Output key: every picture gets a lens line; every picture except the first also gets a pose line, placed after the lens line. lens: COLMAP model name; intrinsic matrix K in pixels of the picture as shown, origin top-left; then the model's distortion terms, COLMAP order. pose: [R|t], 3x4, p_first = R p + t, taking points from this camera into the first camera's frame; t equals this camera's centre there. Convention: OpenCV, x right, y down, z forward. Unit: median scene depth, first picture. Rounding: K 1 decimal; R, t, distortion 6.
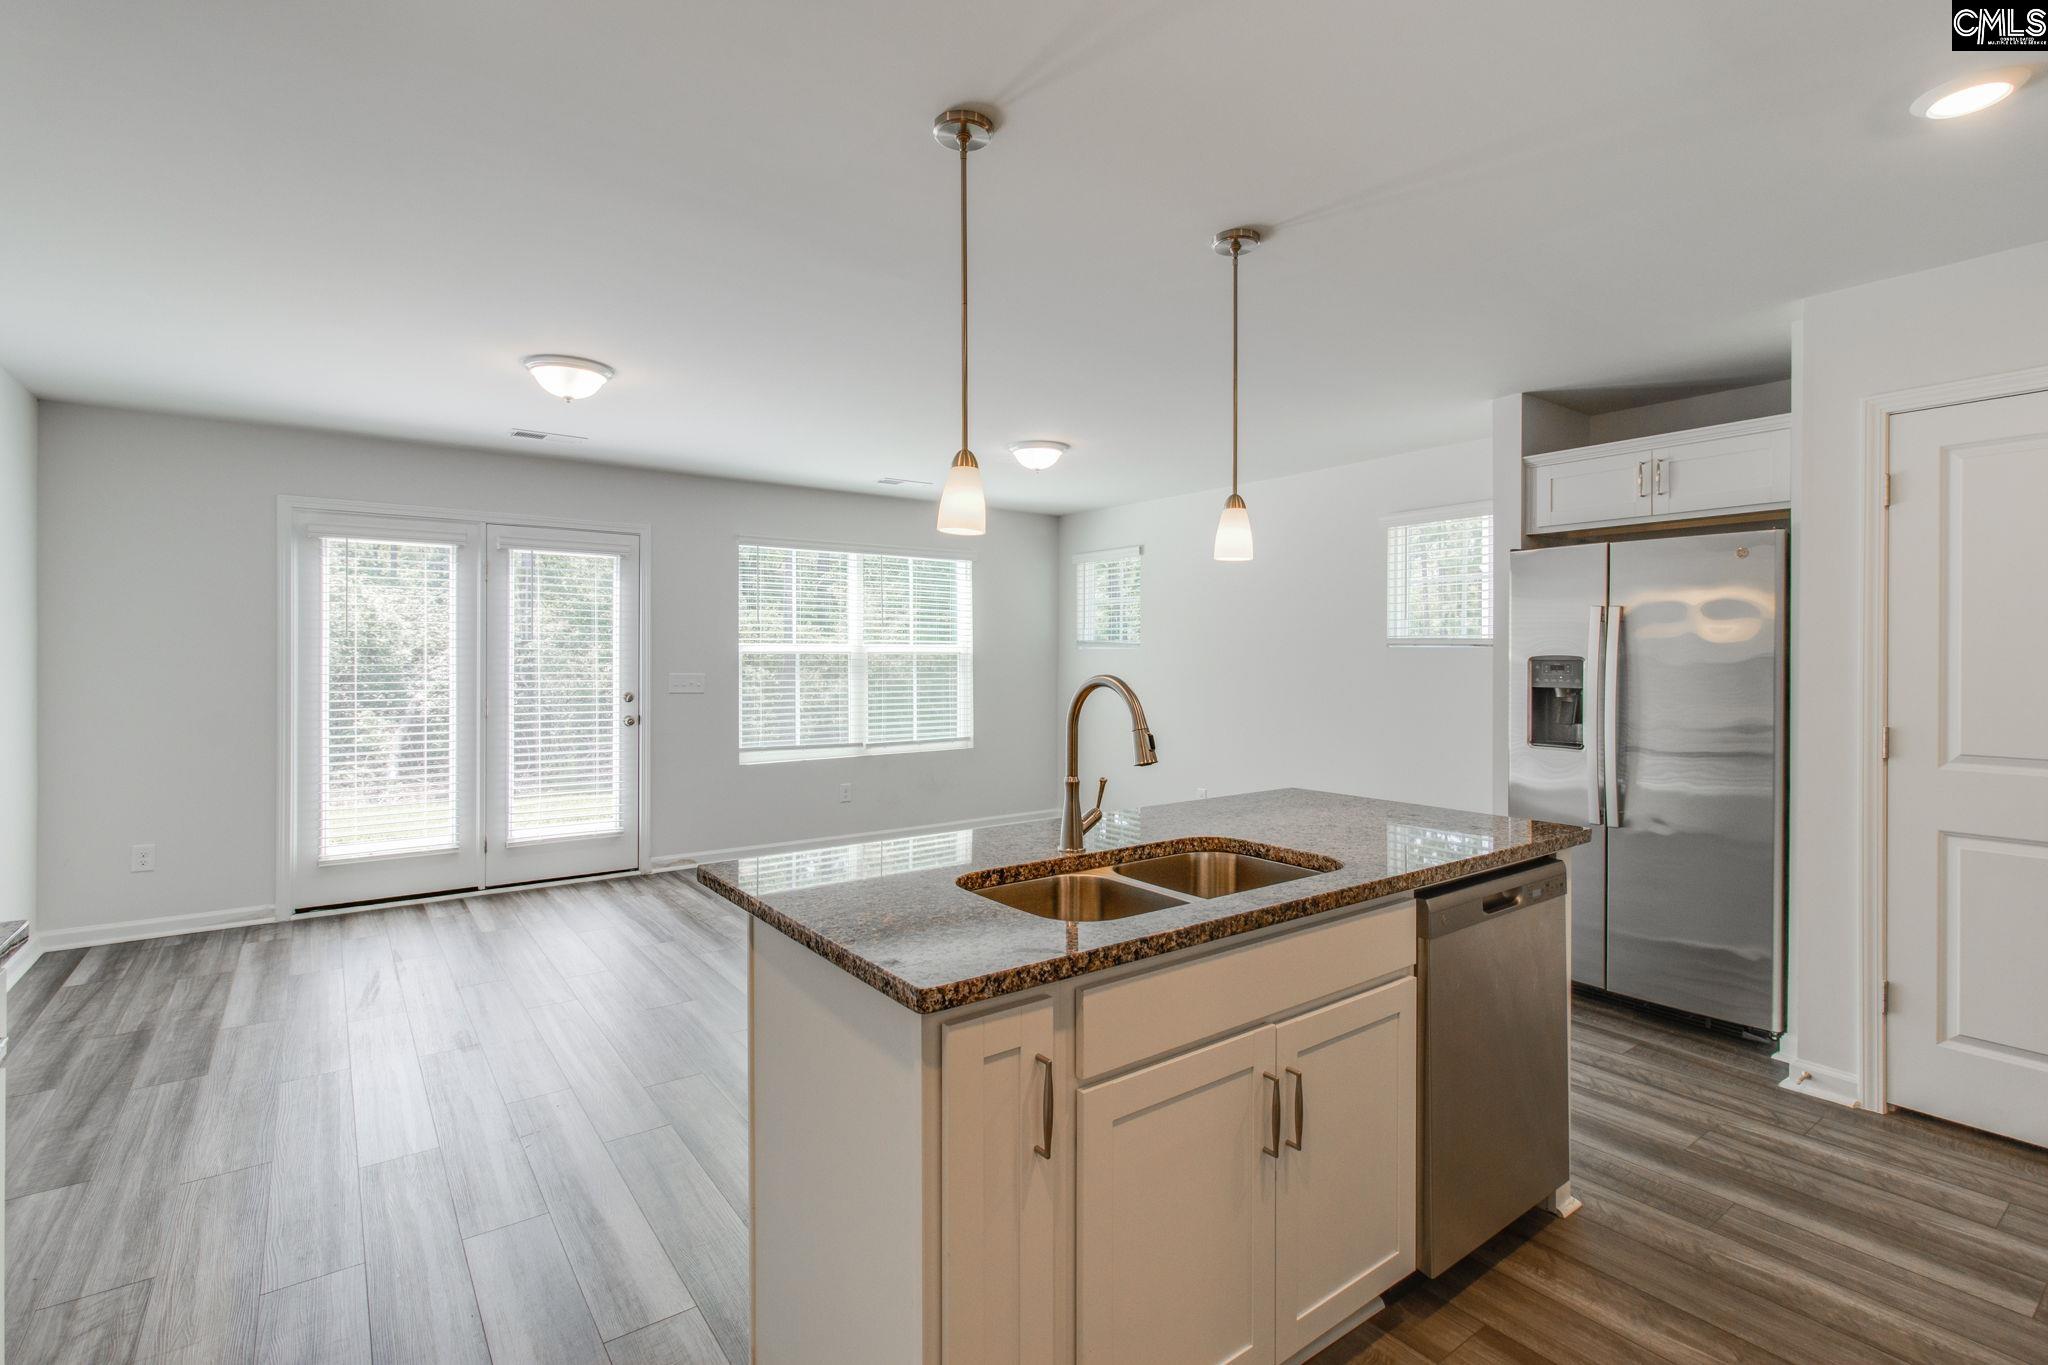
lens RADIAL K [[955.0, 0, 1023.7], [0, 955.0, 659.5], [0, 0, 1]] dist [-0.001276, 0.000016]
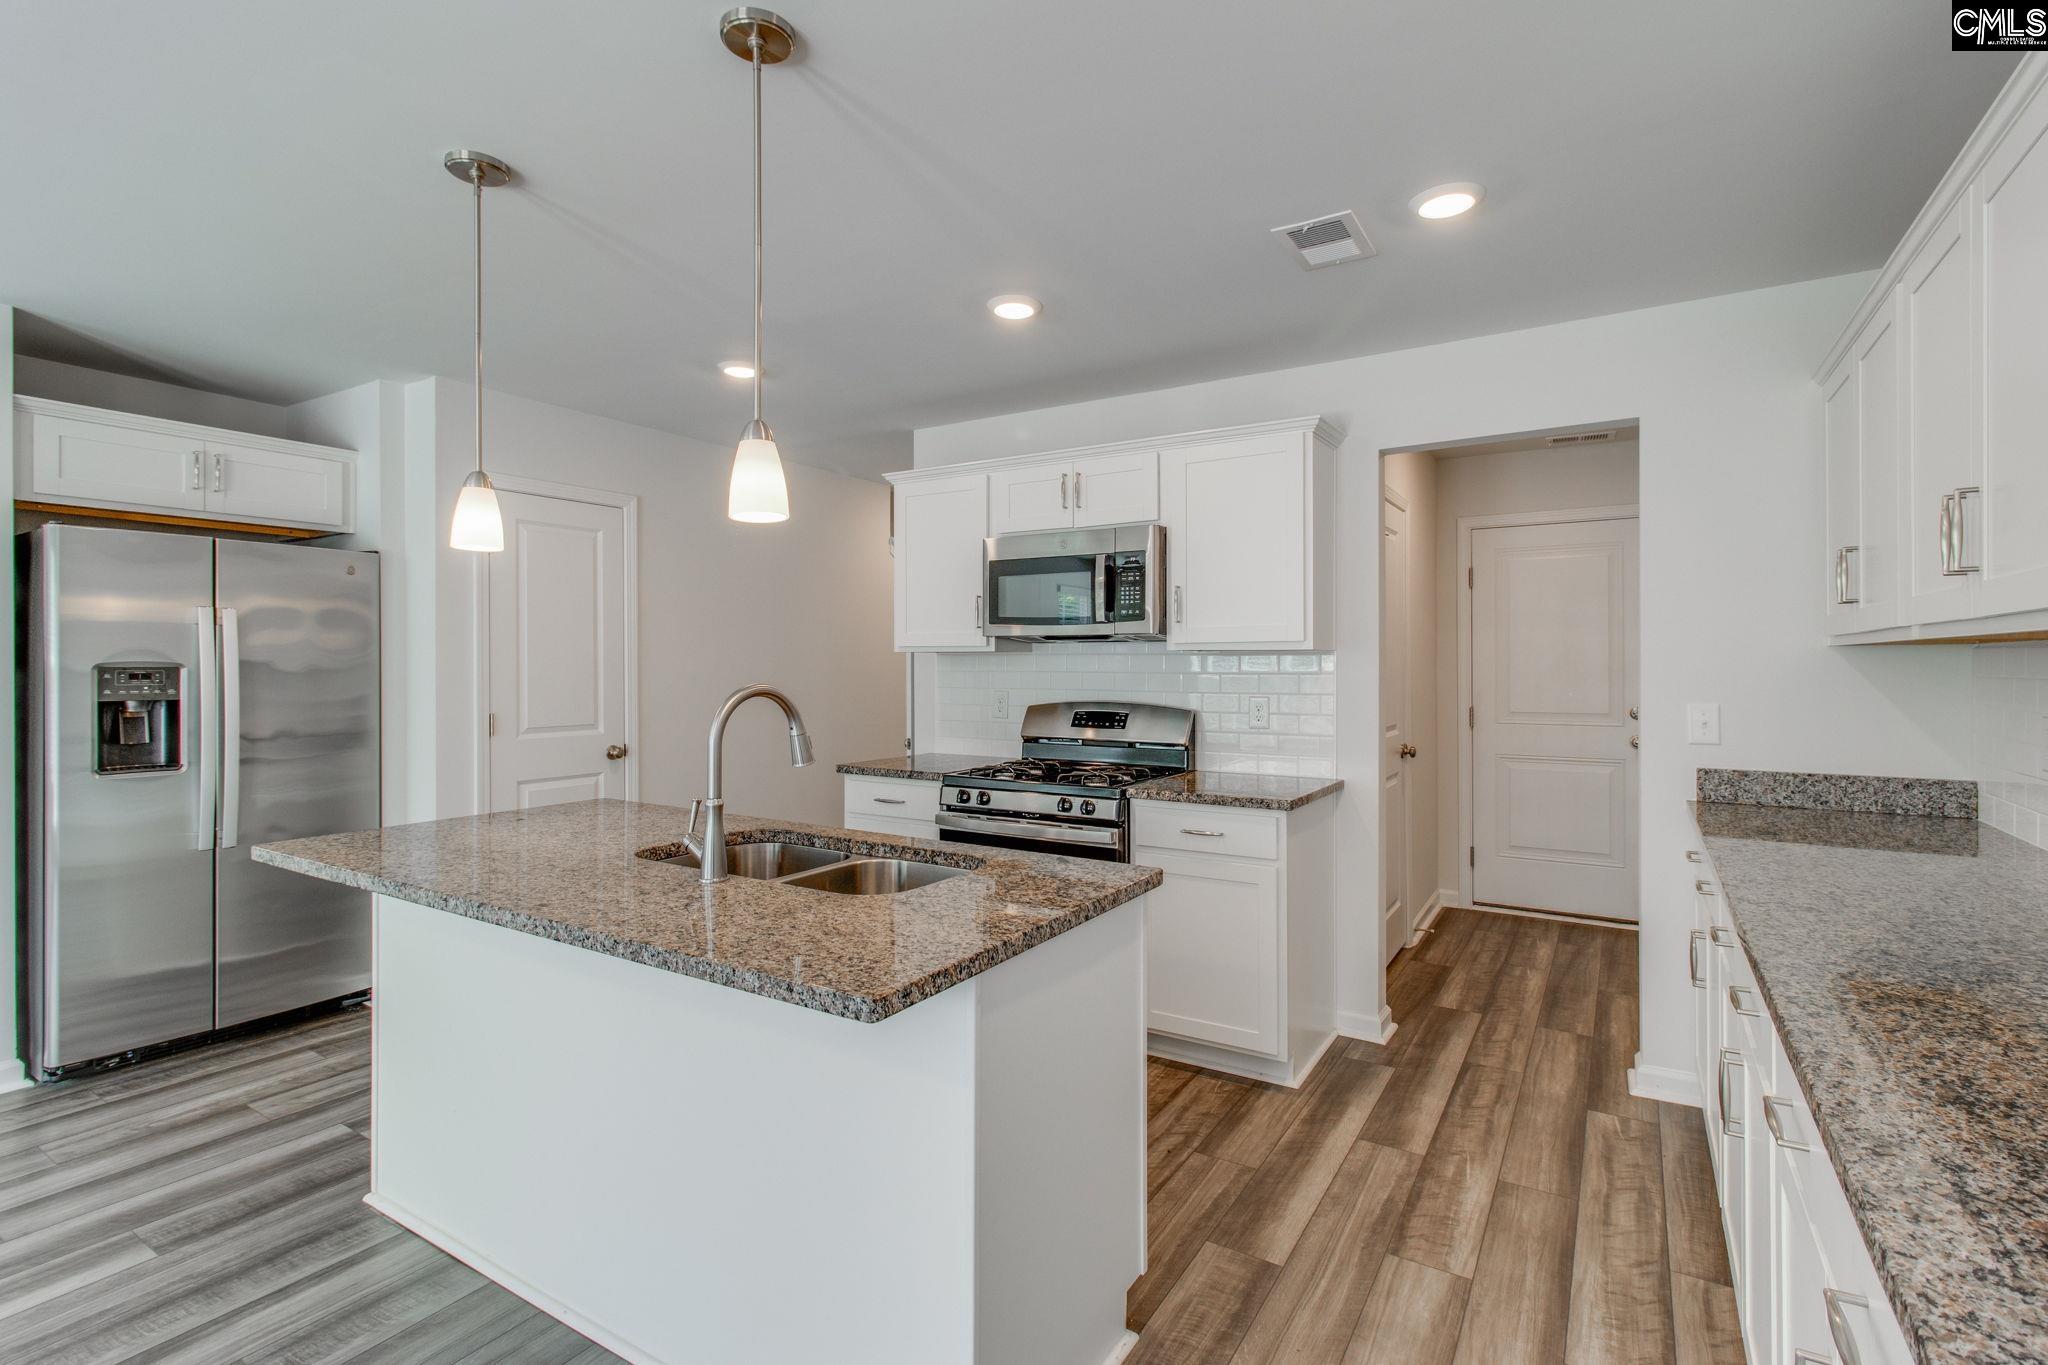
lens RADIAL K [[955.0, 0, 1023.7], [0, 955.0, 659.5], [0, 0, 1]] dist [-0.001276, 0.000016]
pose [[-0.362864, 0.000352, 0.931842, -0.513297], [0.002806, 0.999996, 0.000715, -0.004755], [-0.931838, 0.002874, -0.362863, 0.605331]]
